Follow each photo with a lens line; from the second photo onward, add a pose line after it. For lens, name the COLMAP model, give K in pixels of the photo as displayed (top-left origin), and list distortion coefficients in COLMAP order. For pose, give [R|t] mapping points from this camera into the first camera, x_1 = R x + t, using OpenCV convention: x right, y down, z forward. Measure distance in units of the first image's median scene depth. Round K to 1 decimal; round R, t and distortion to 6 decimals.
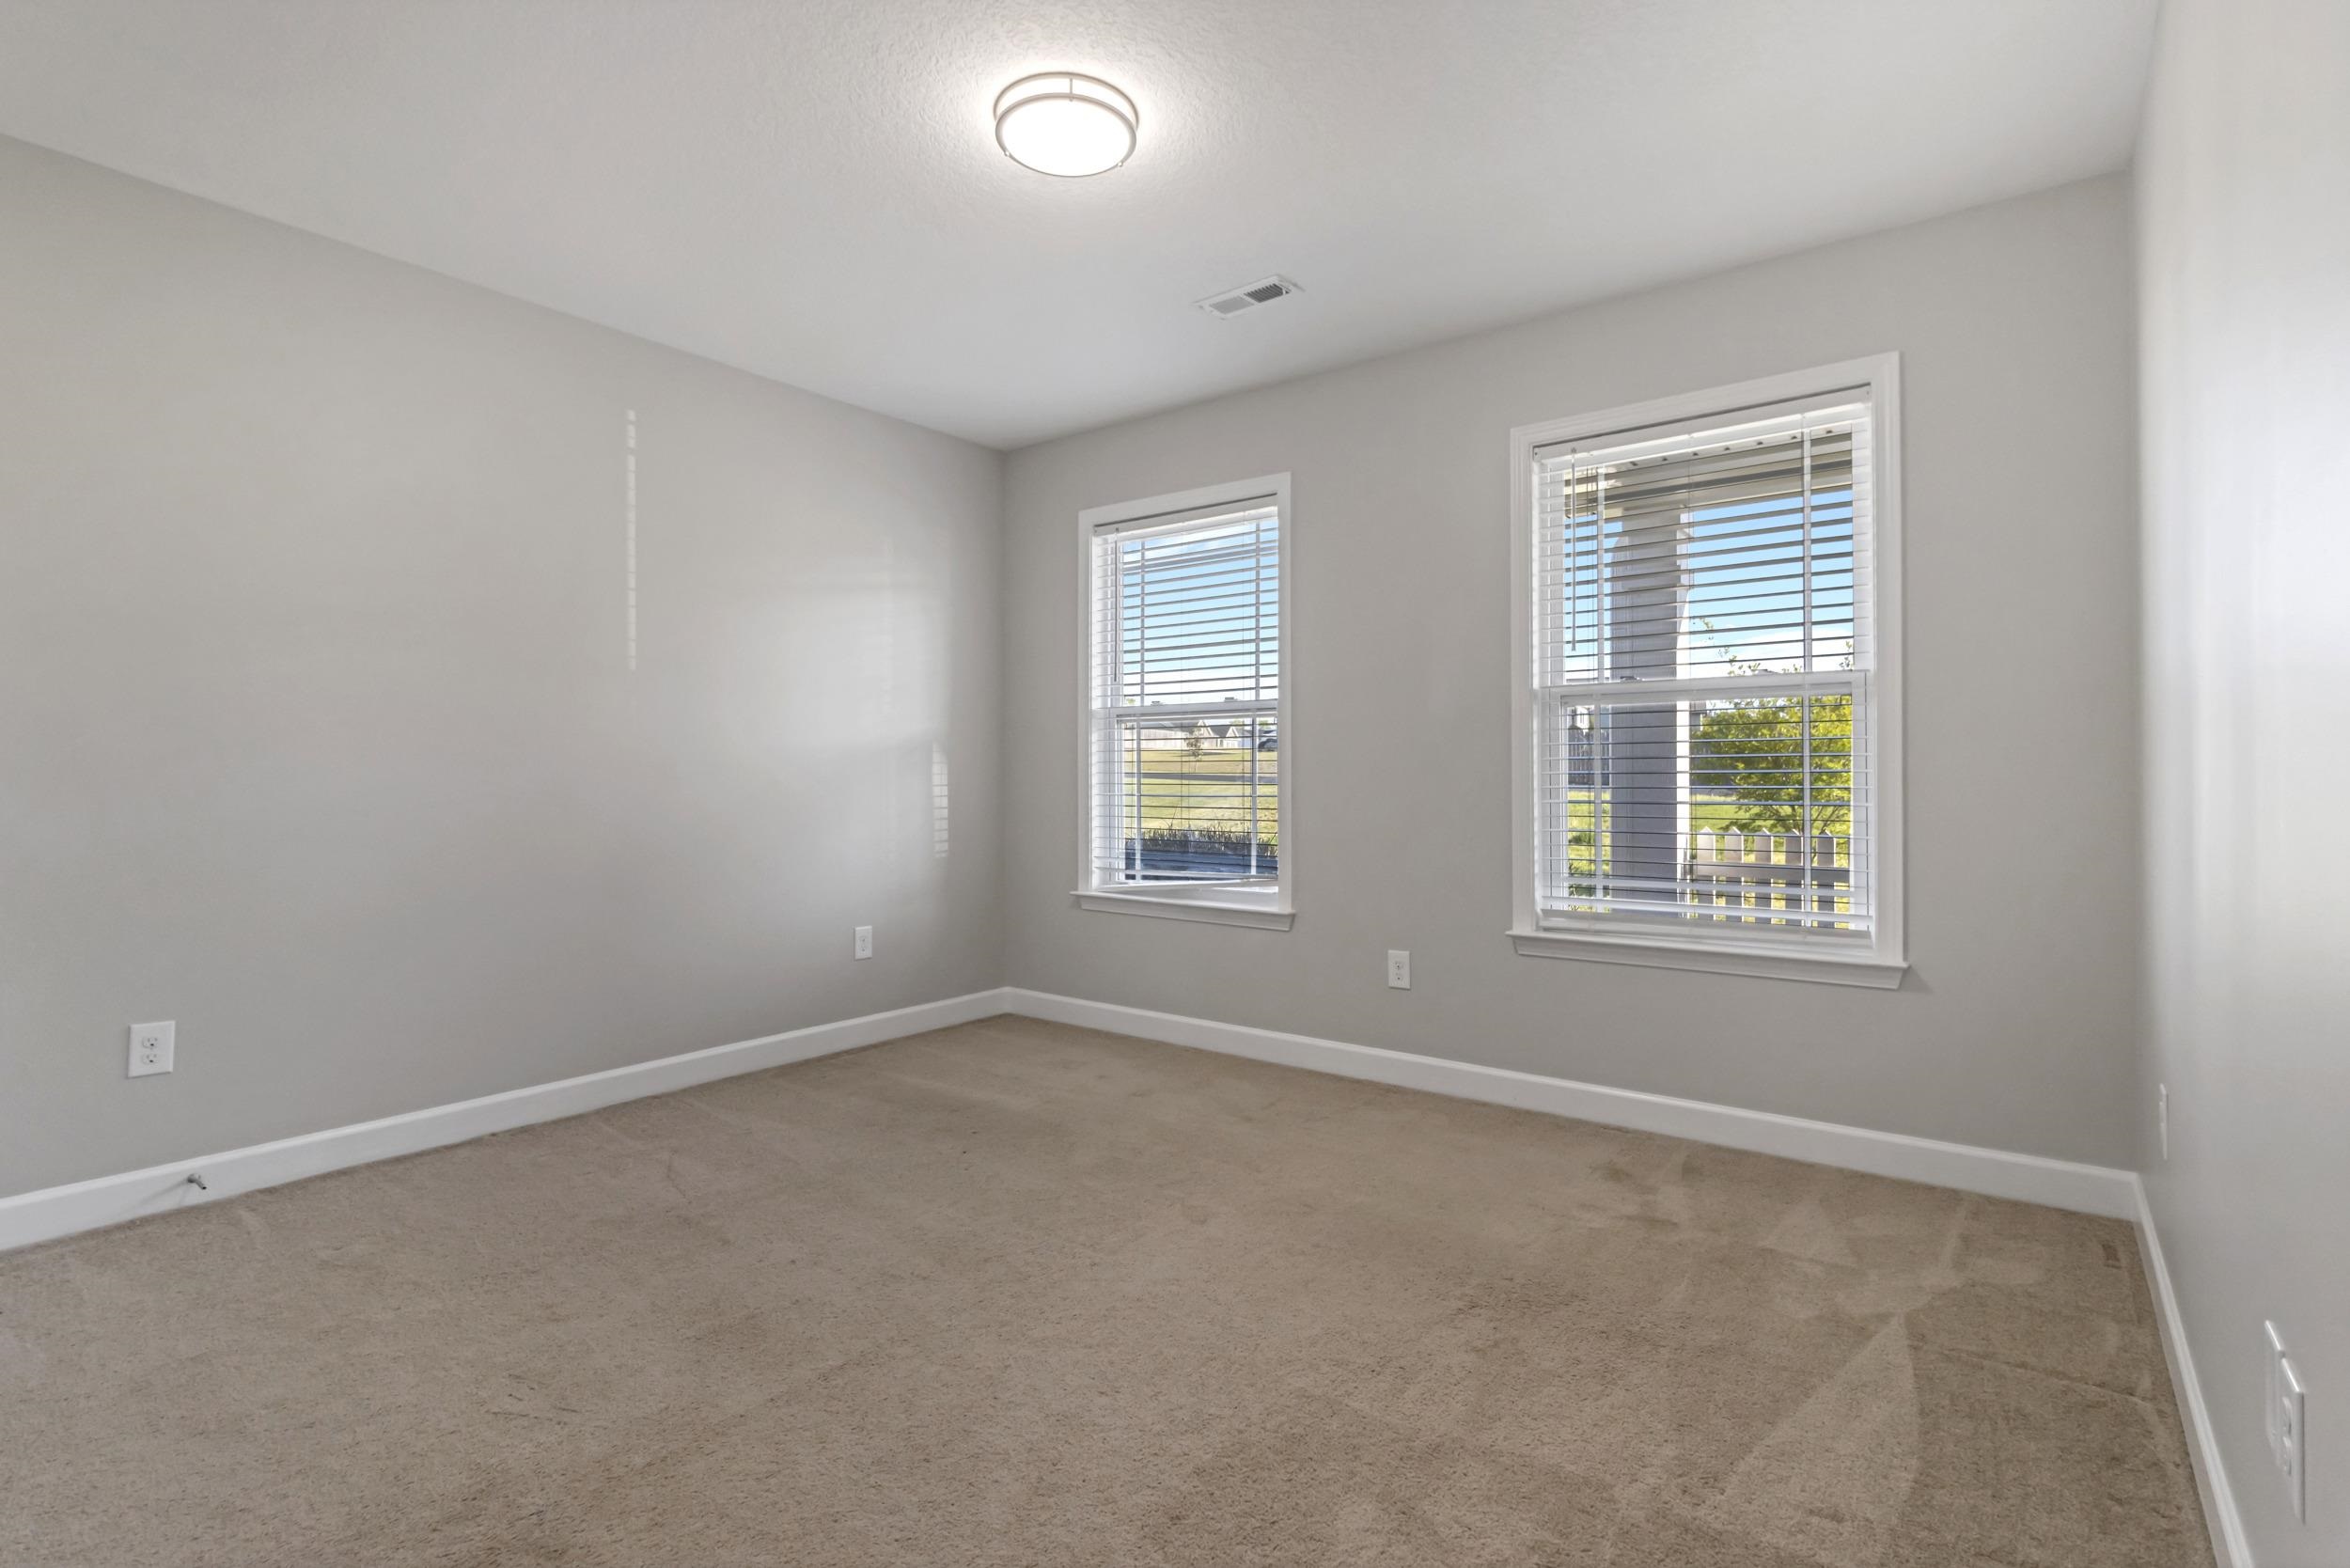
lens RADIAL K [[1113.9, 0, 1168.5], [0, 1113.9, 773.9], [0, 0, 1]] dist [0.004927, 0.000159]
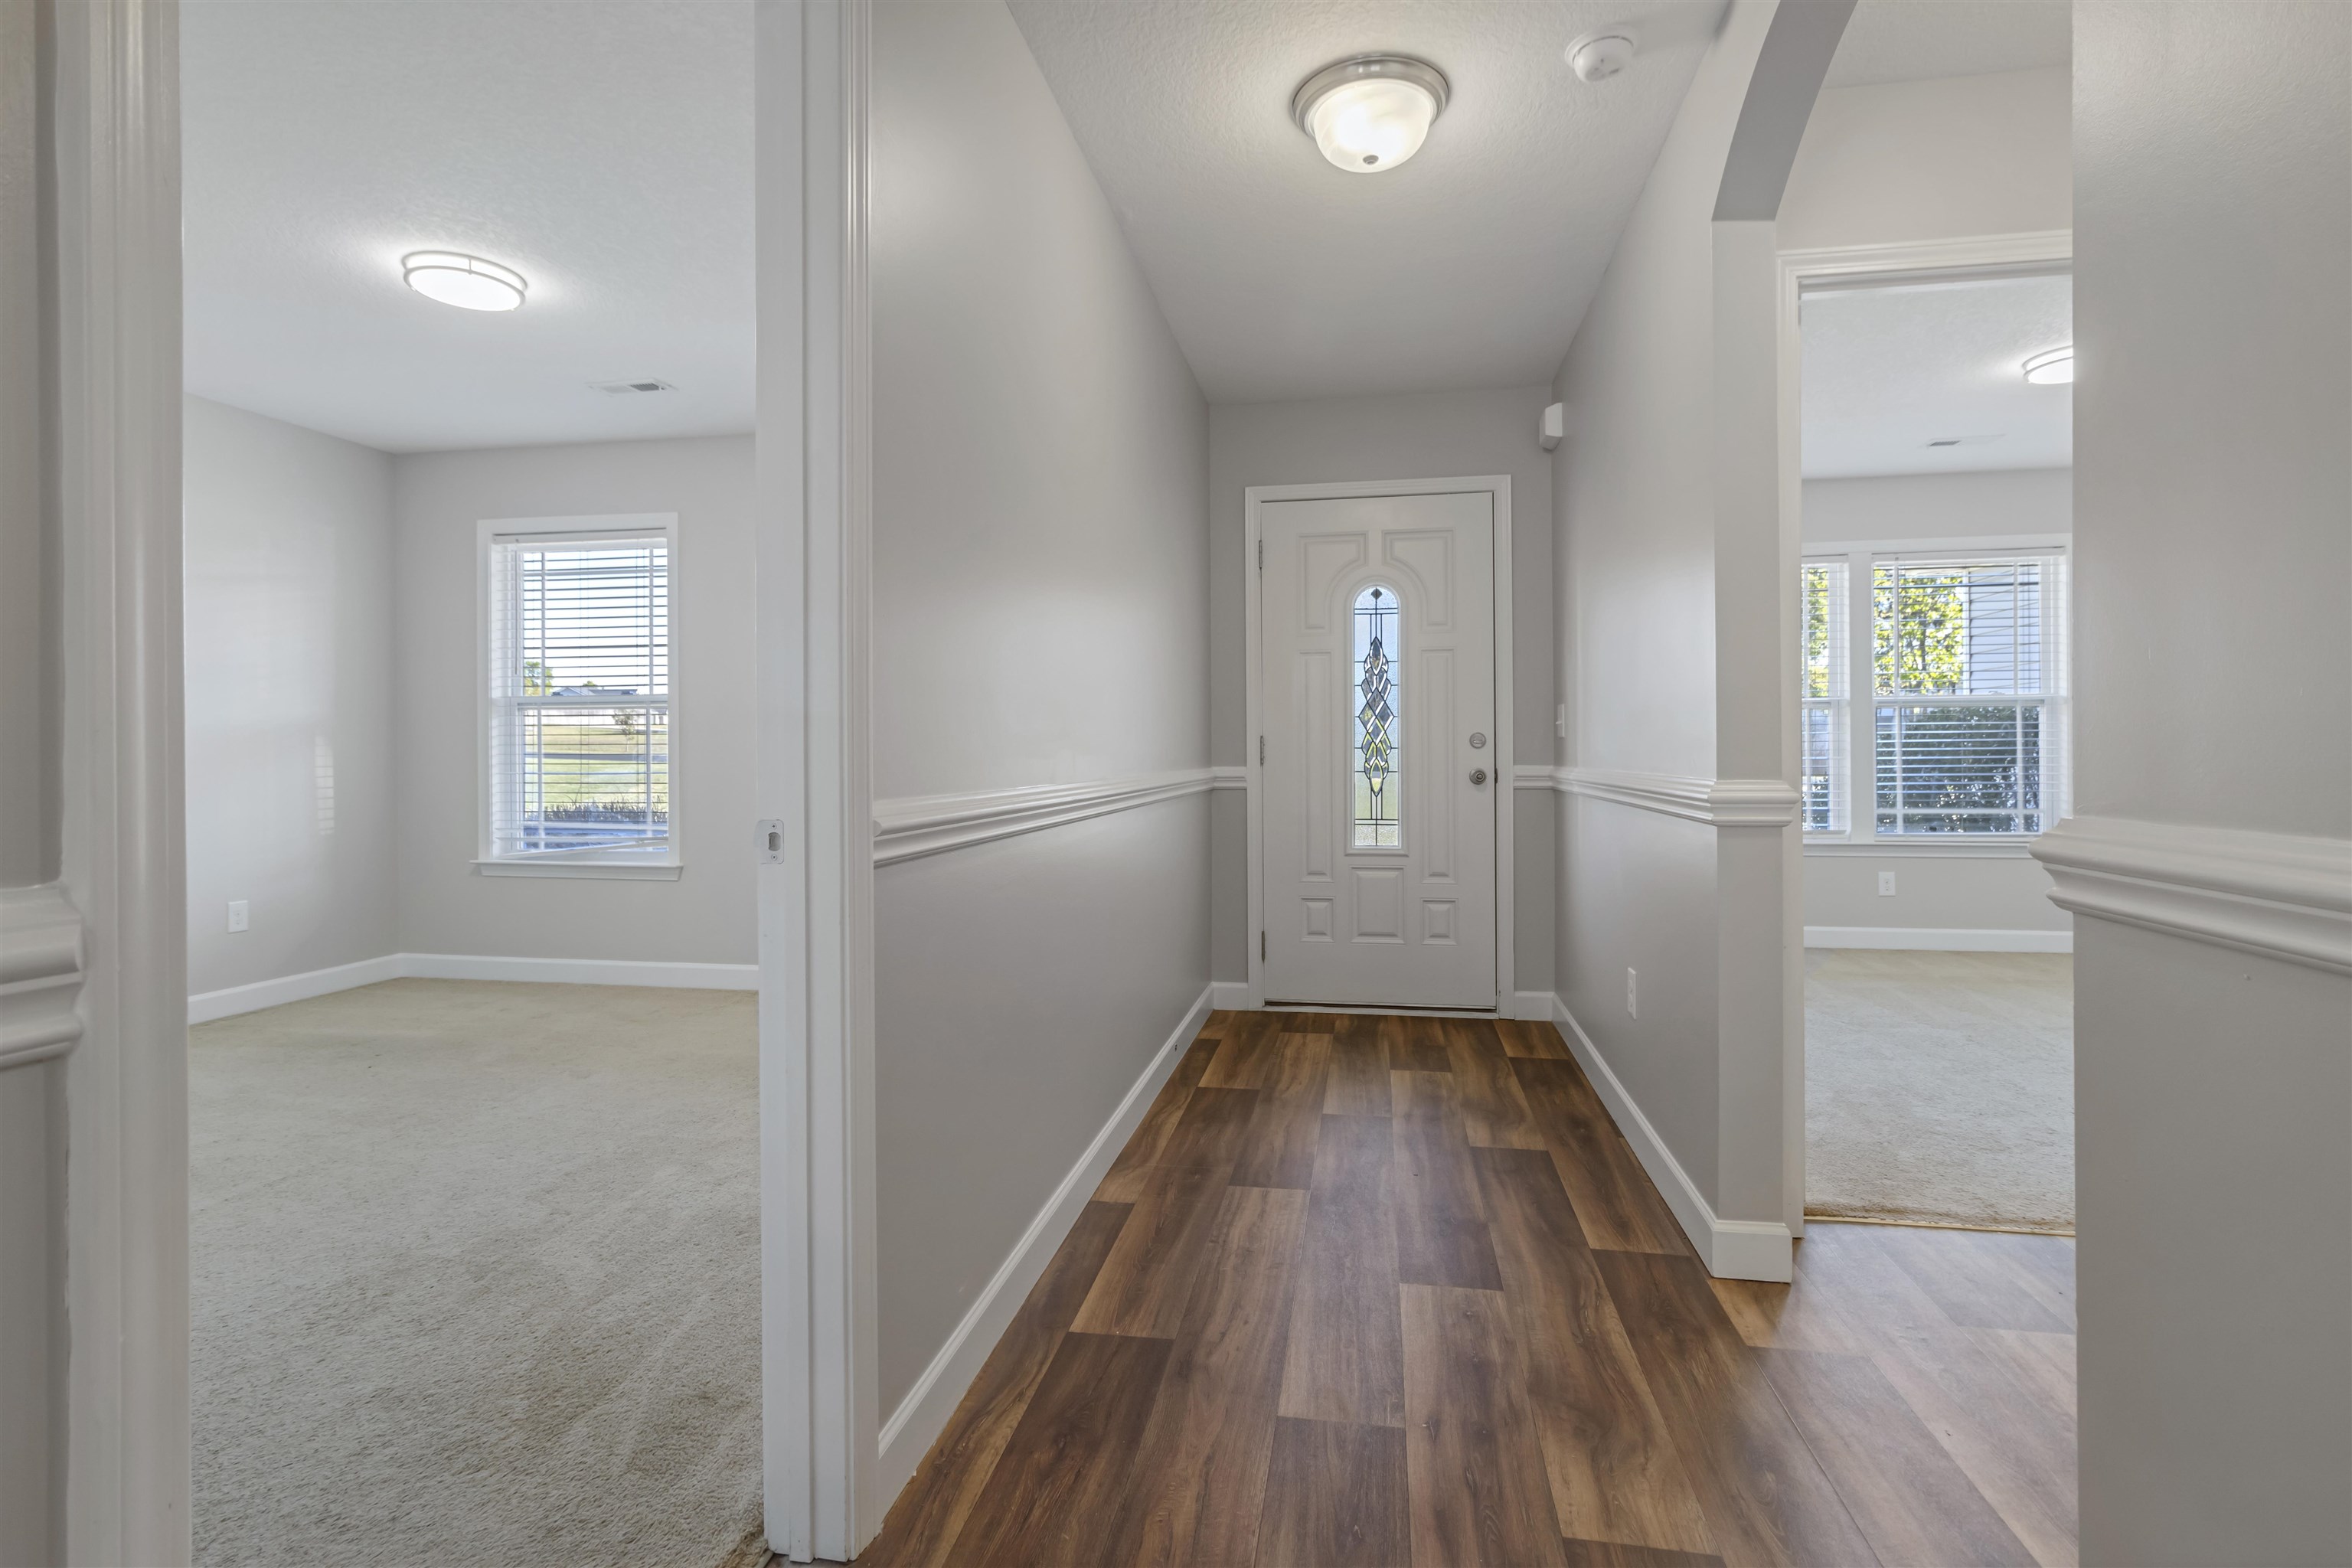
lens RADIAL K [[1114.8, 0, 1177.4], [0, 1114.8, 755.7], [0, 0, 1]] dist [0.004927, 0.000159]
pose [[0.886952, -0.004584, 0.461840, 0.025957], [0.003520, 0.999989, 0.003165, -0.000786], [-0.461849, -0.001181, 0.886958, -0.346382]]
